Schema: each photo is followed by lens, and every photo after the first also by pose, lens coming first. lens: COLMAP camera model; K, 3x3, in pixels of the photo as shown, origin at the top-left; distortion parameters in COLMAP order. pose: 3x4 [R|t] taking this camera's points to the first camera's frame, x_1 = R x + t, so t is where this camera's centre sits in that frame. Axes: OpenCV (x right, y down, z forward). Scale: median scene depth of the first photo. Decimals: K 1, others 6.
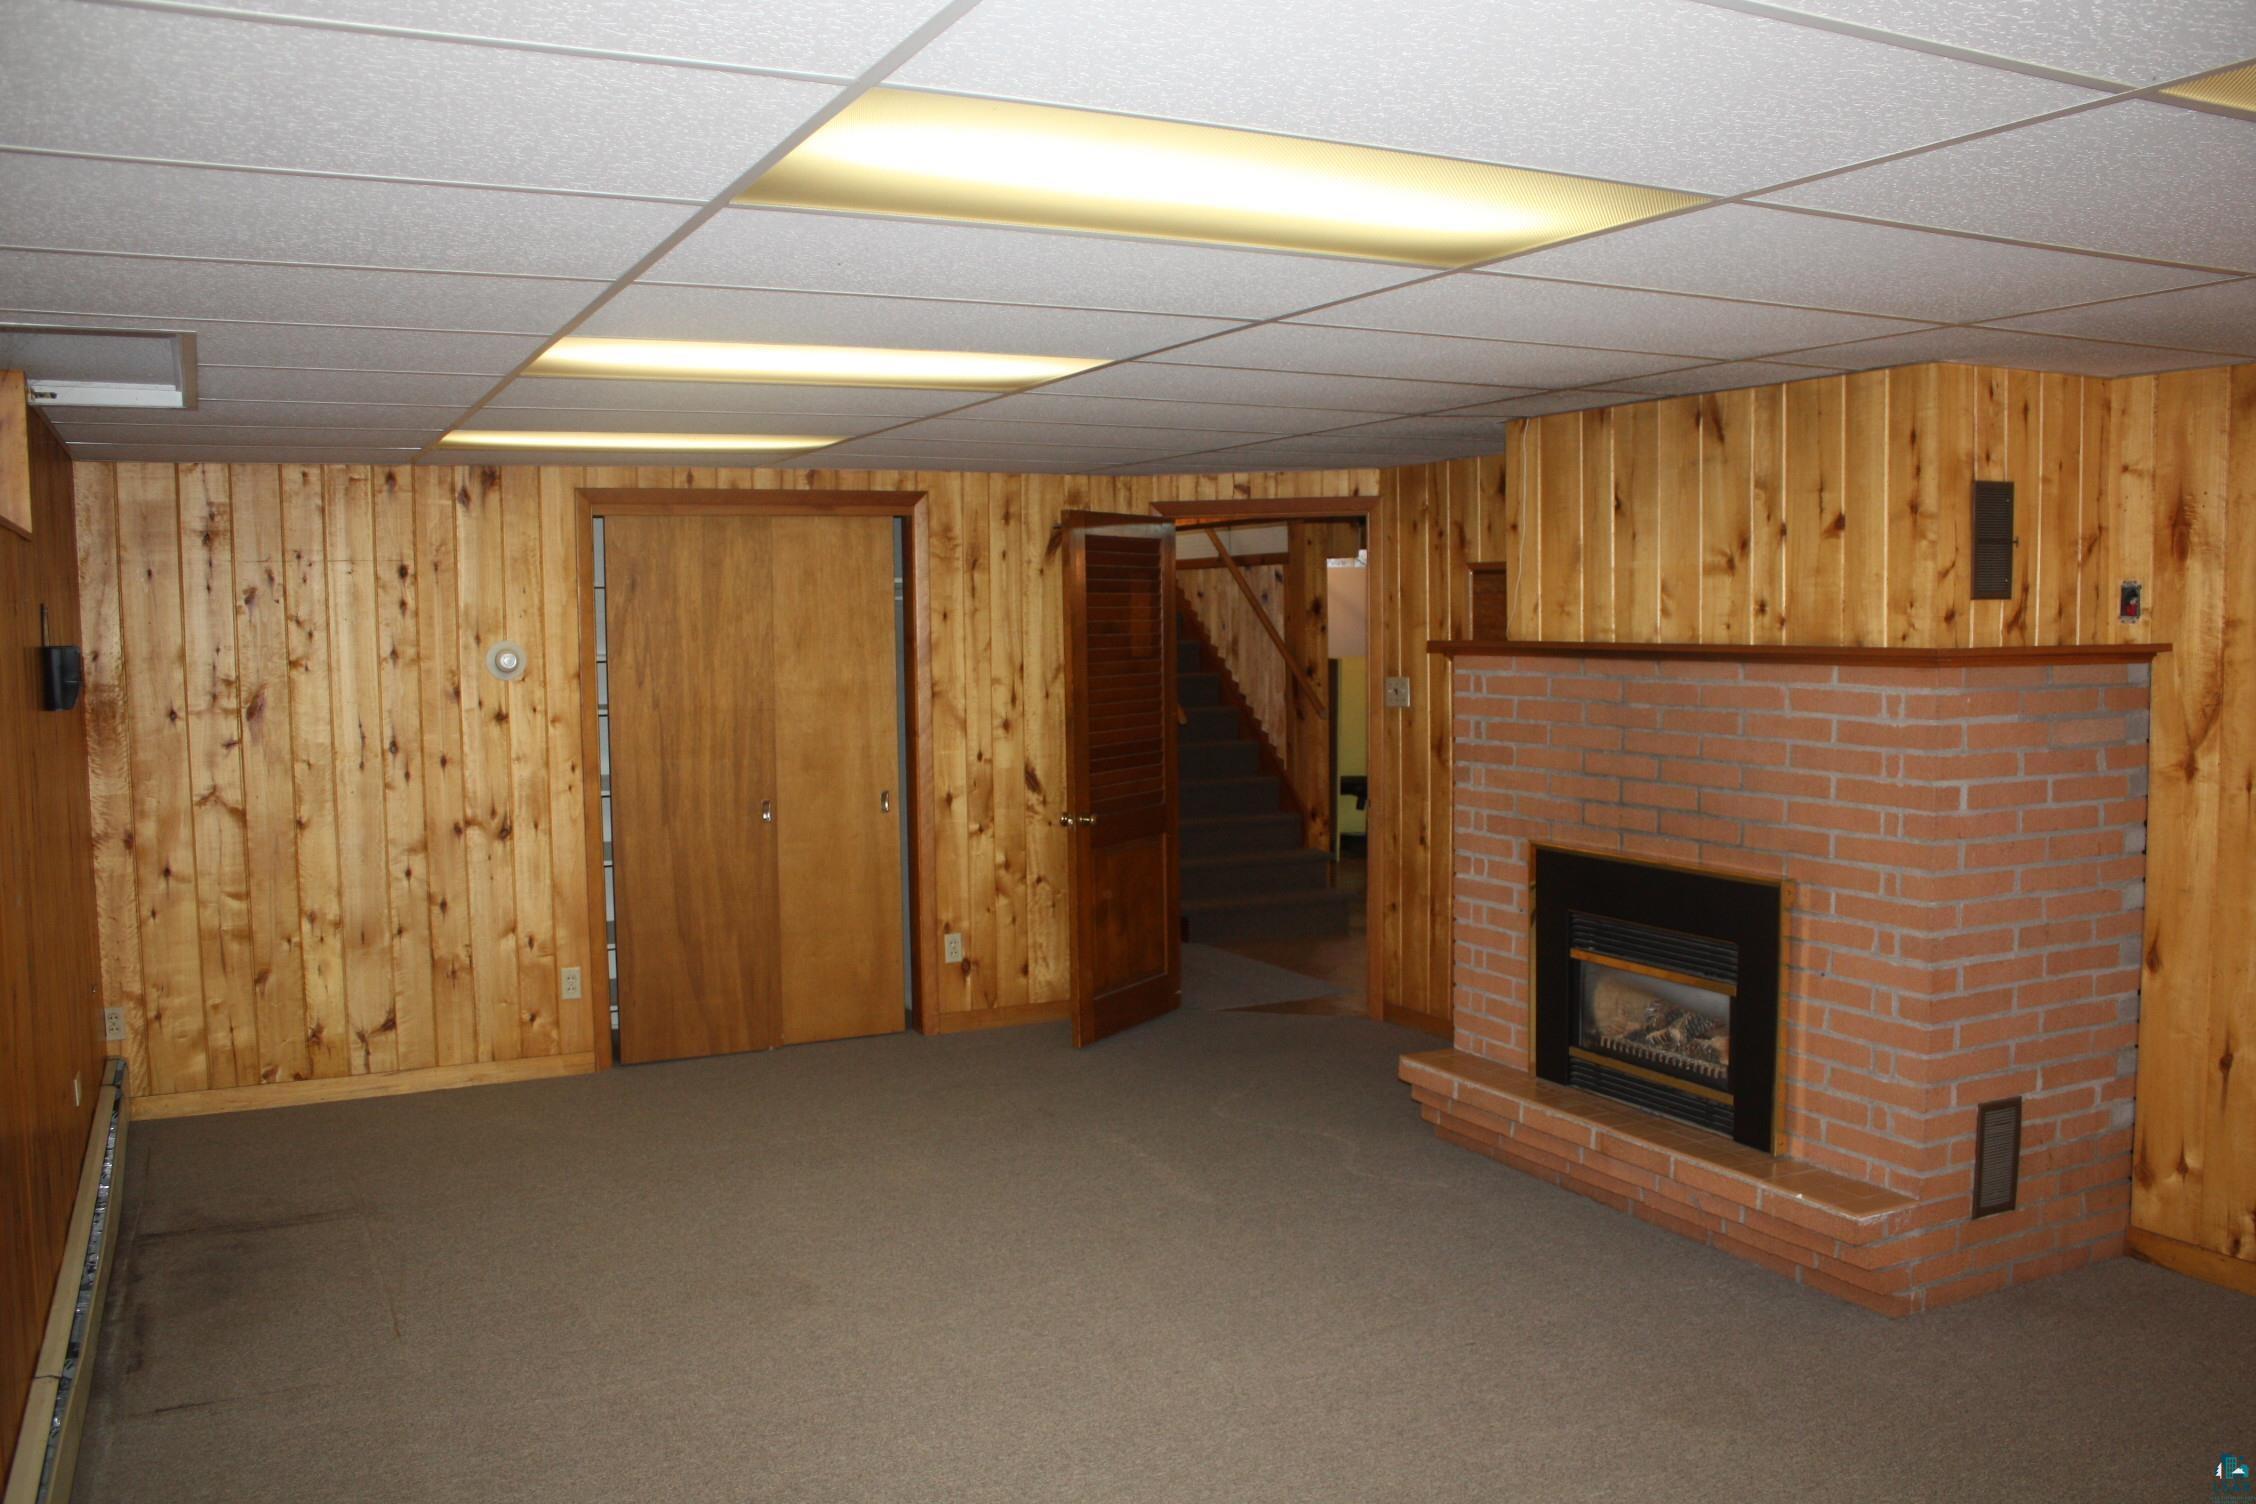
lens RADIAL K [[1922.4, 0, 1131.2], [0, 1922.4, 815.0], [0, 0, 1]] dist [-0.157087, 0.142301]
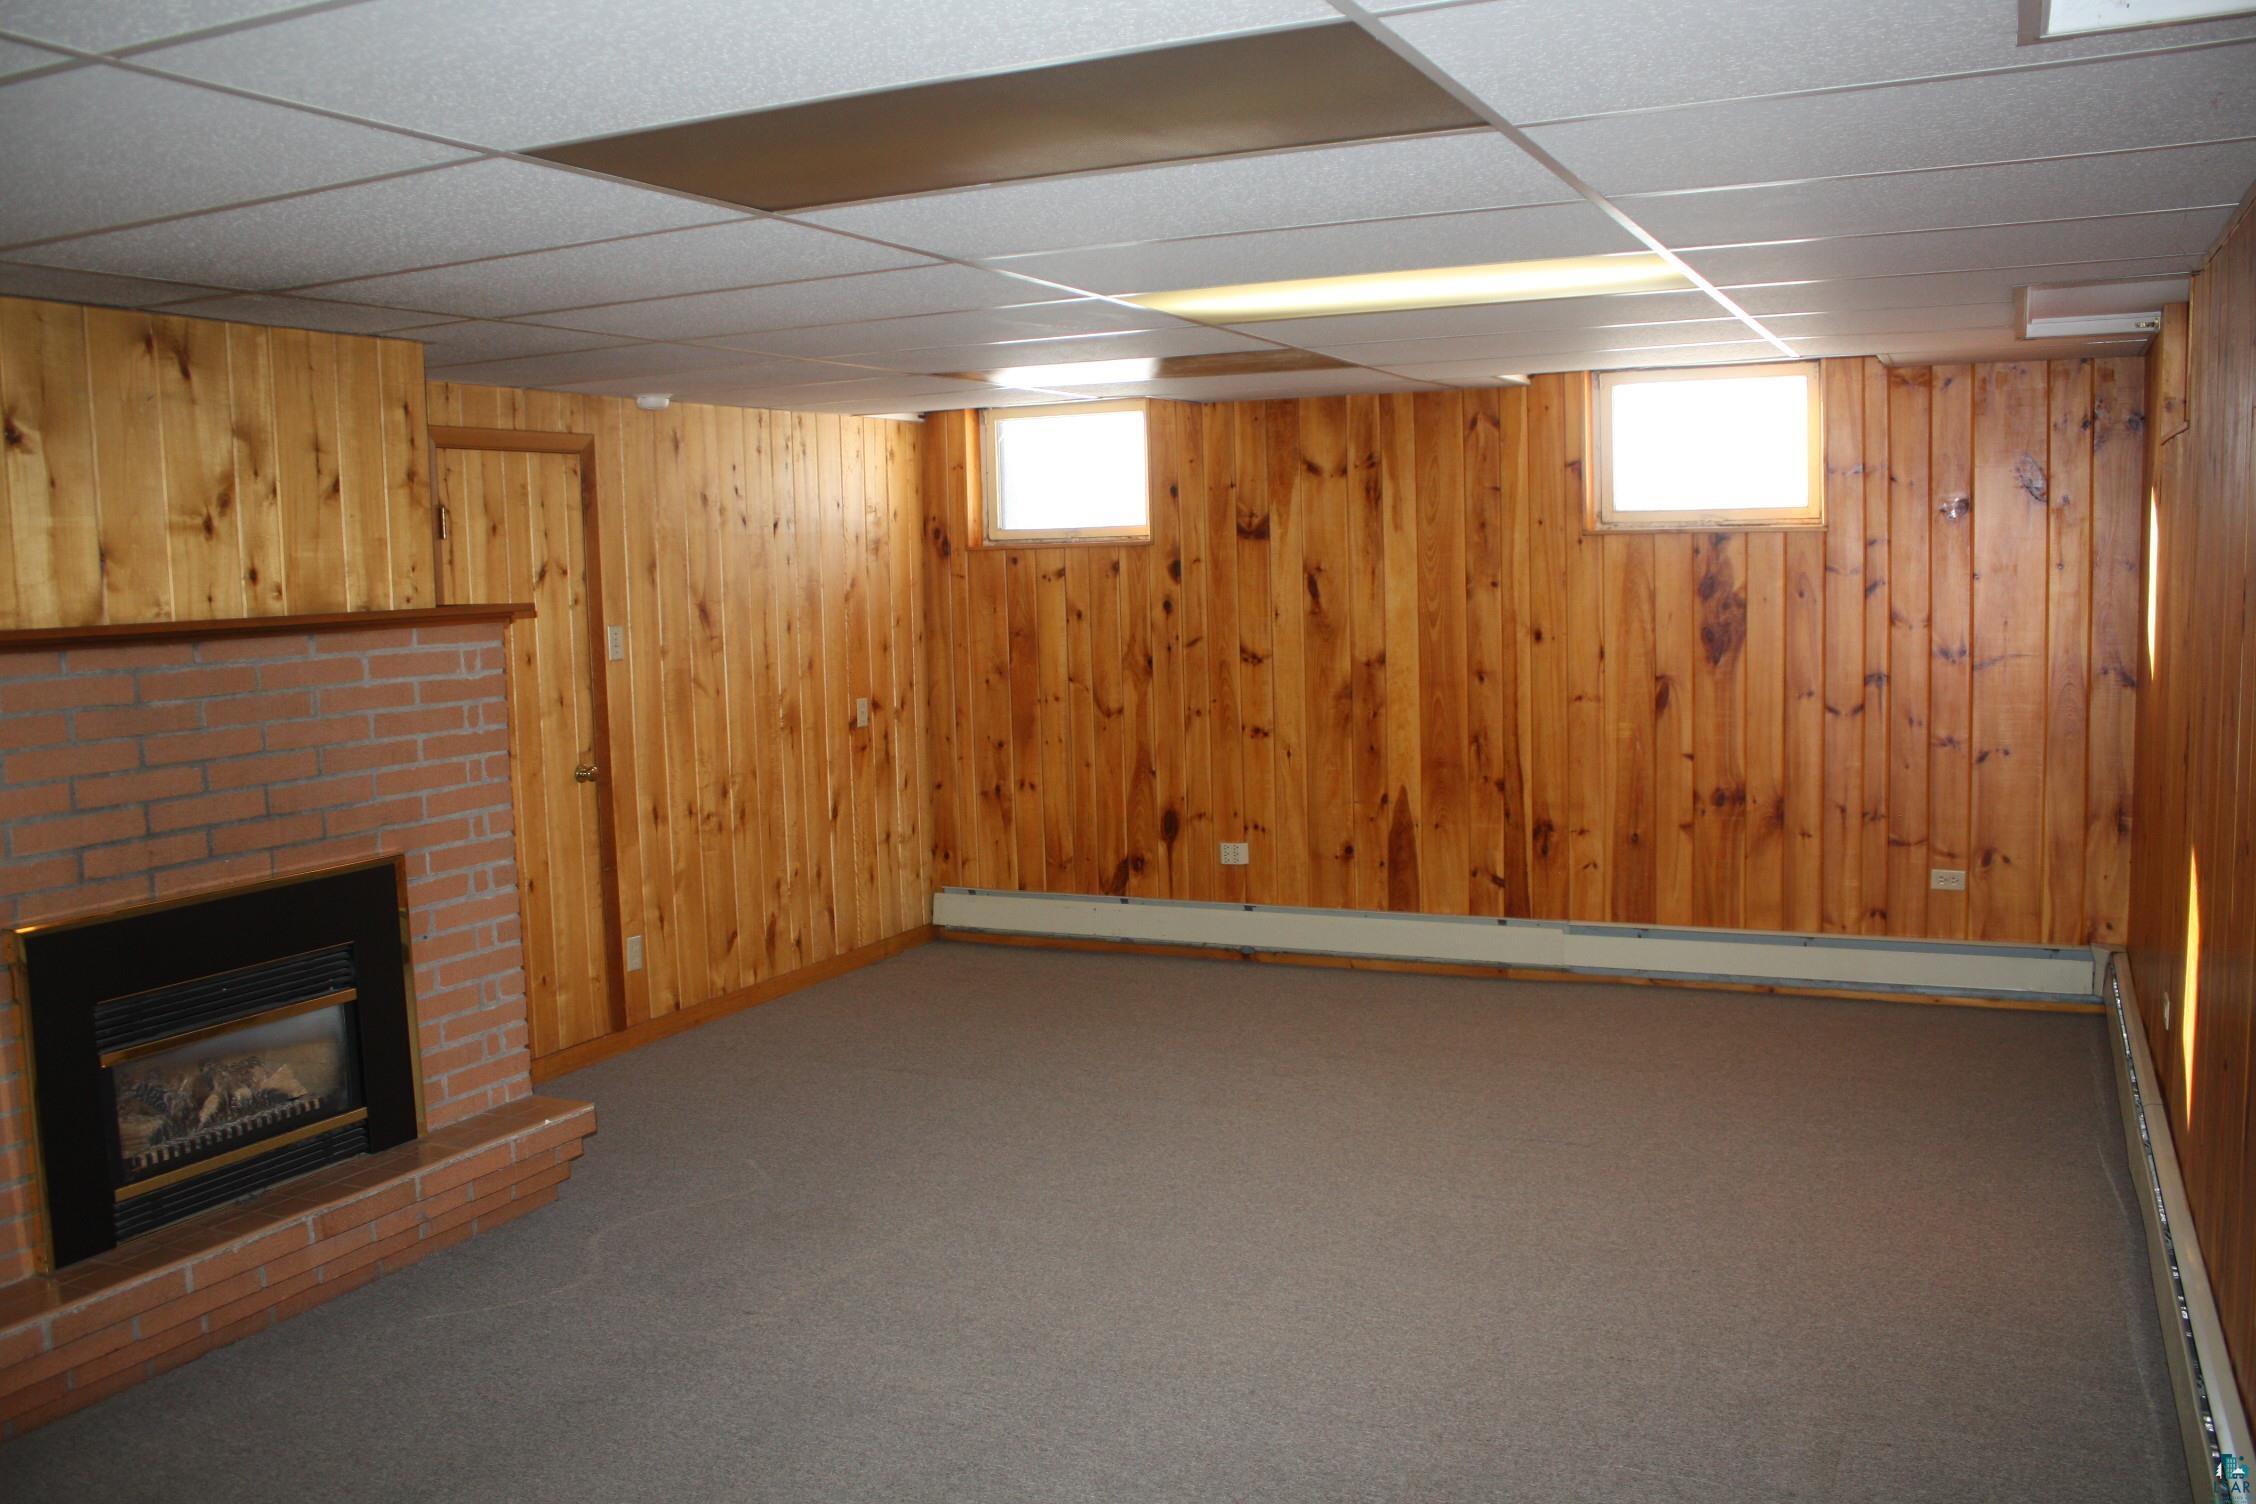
lens RADIAL K [[1922.4, 0, 1125.2], [0, 1922.4, 766.2], [0, 0, 1]] dist [-0.157087, 0.142301]
pose [[-0.616433, -0.065651, 0.784665, -0.607899], [0.107054, 0.980277, 0.166119, -0.123891], [-0.780096, 0.186403, -0.597247, 1.222015]]
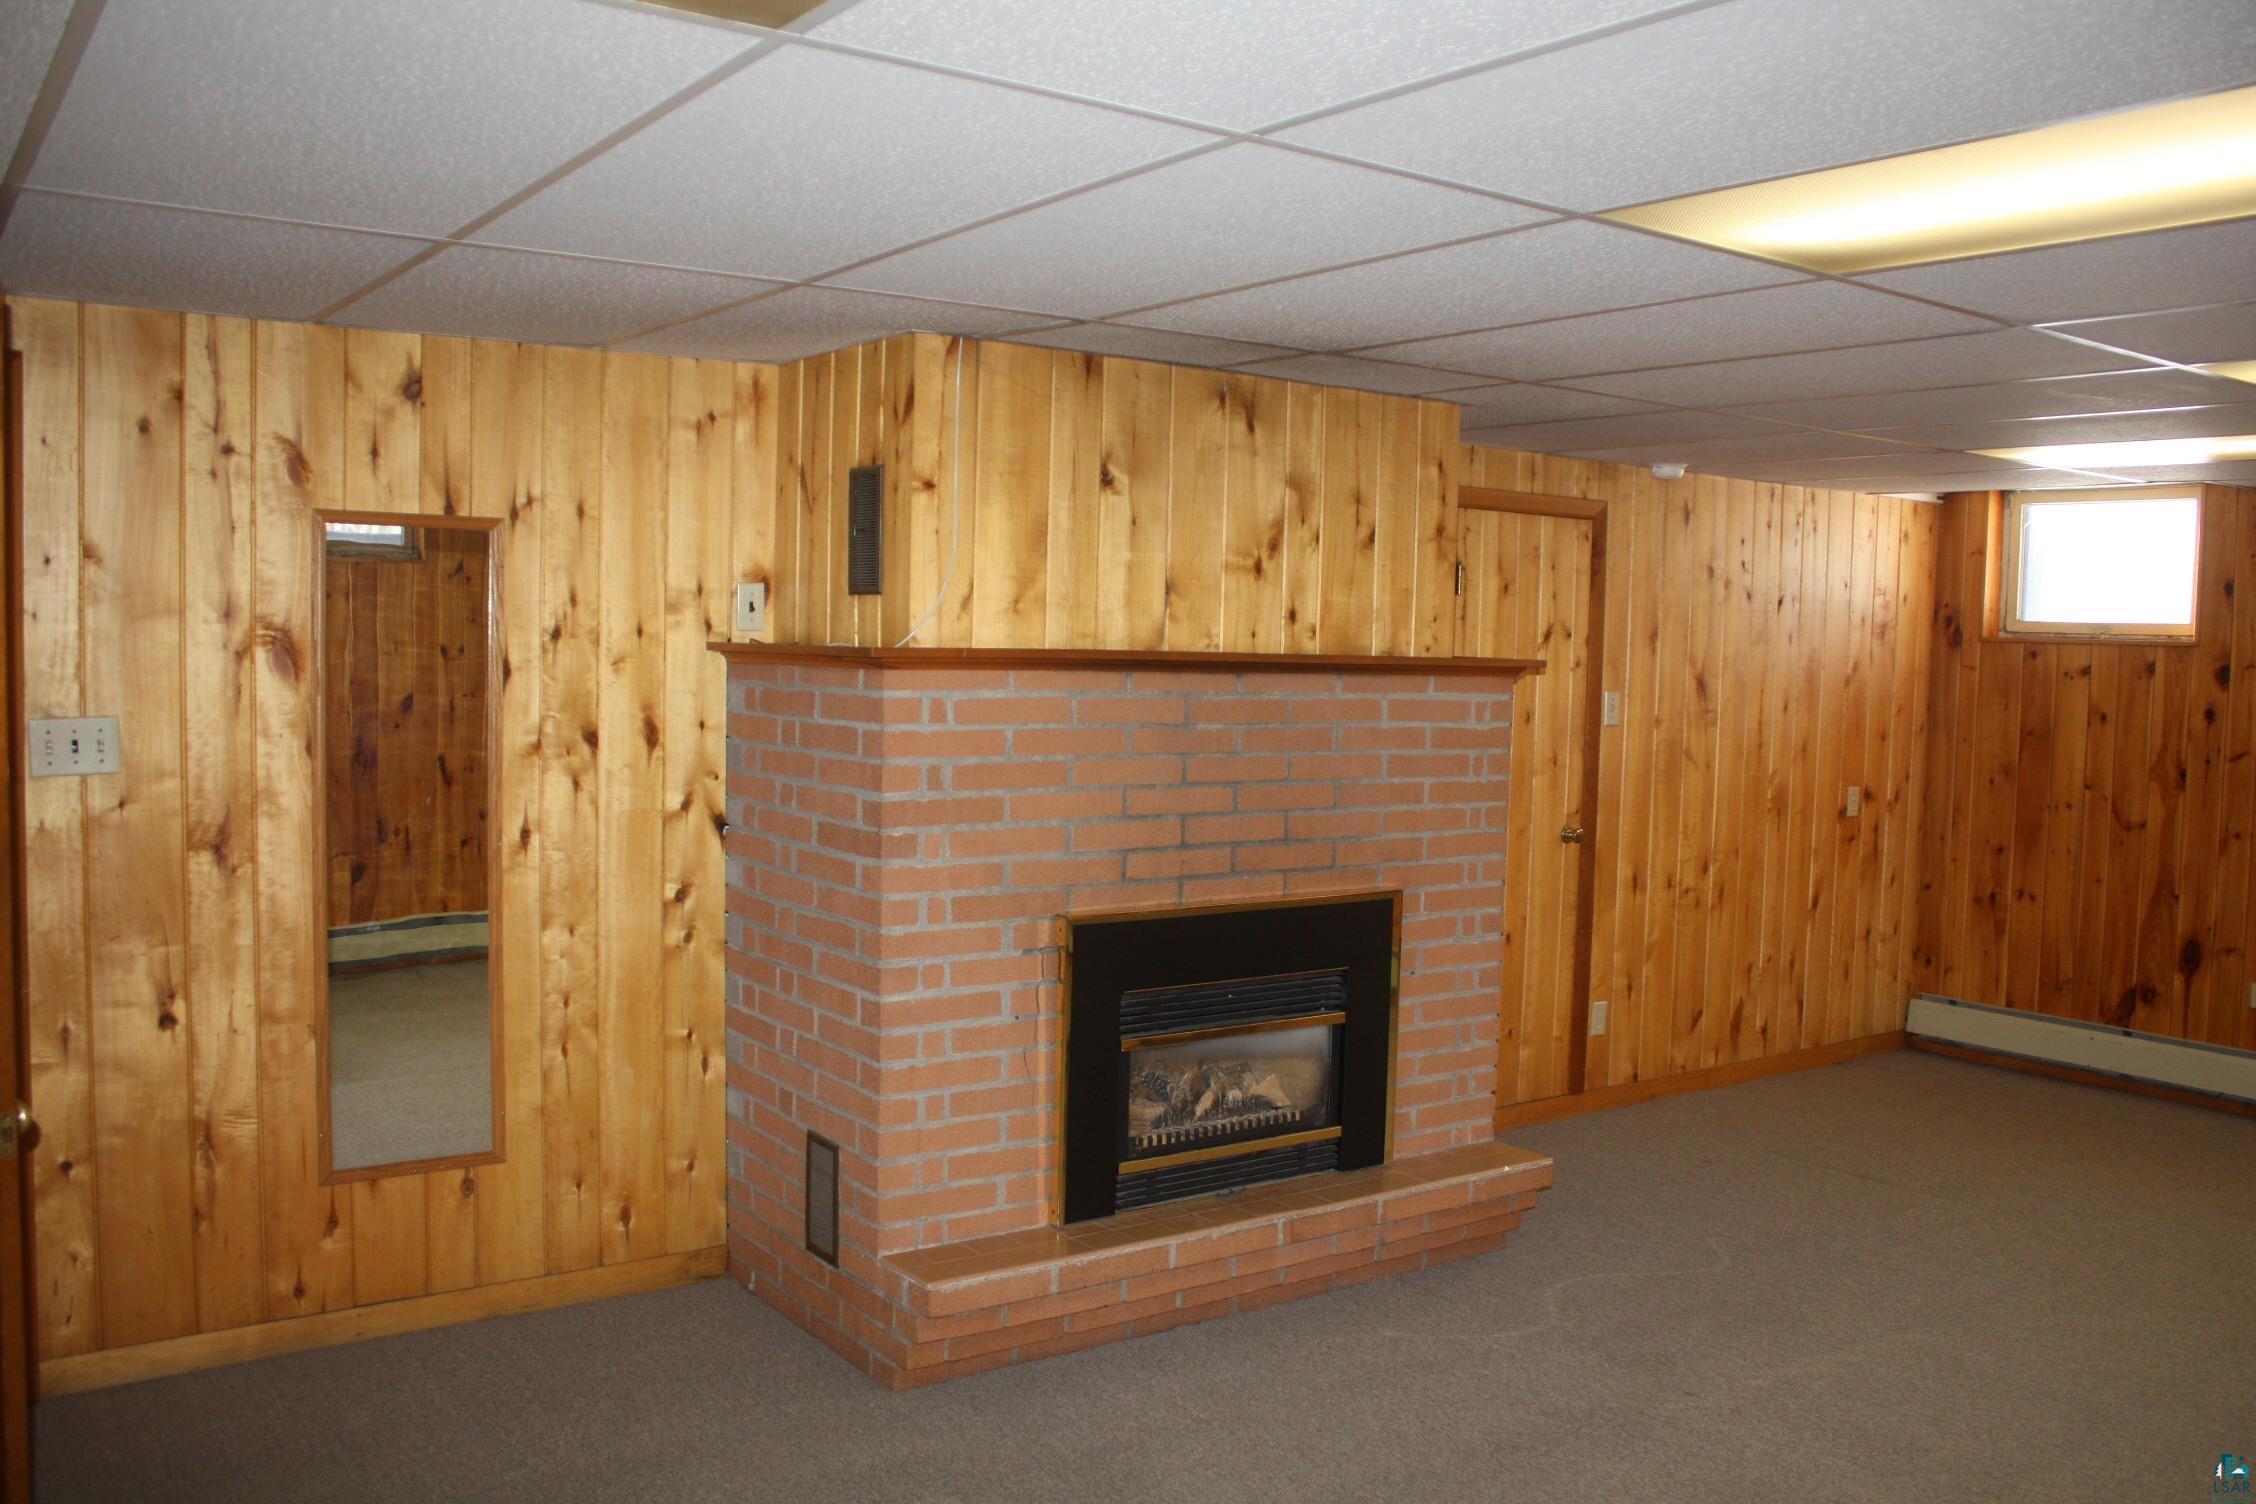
lens RADIAL K [[1922.4, 0, 1116.5], [0, 1922.4, 760.5], [0, 0, 1]] dist [-0.157087, 0.142301]
pose [[-0.163835, -0.064445, 0.984380, -0.603180], [0.073251, 0.994314, 0.077287, -0.118468], [-0.983764, 0.084770, -0.158183, 1.247151]]
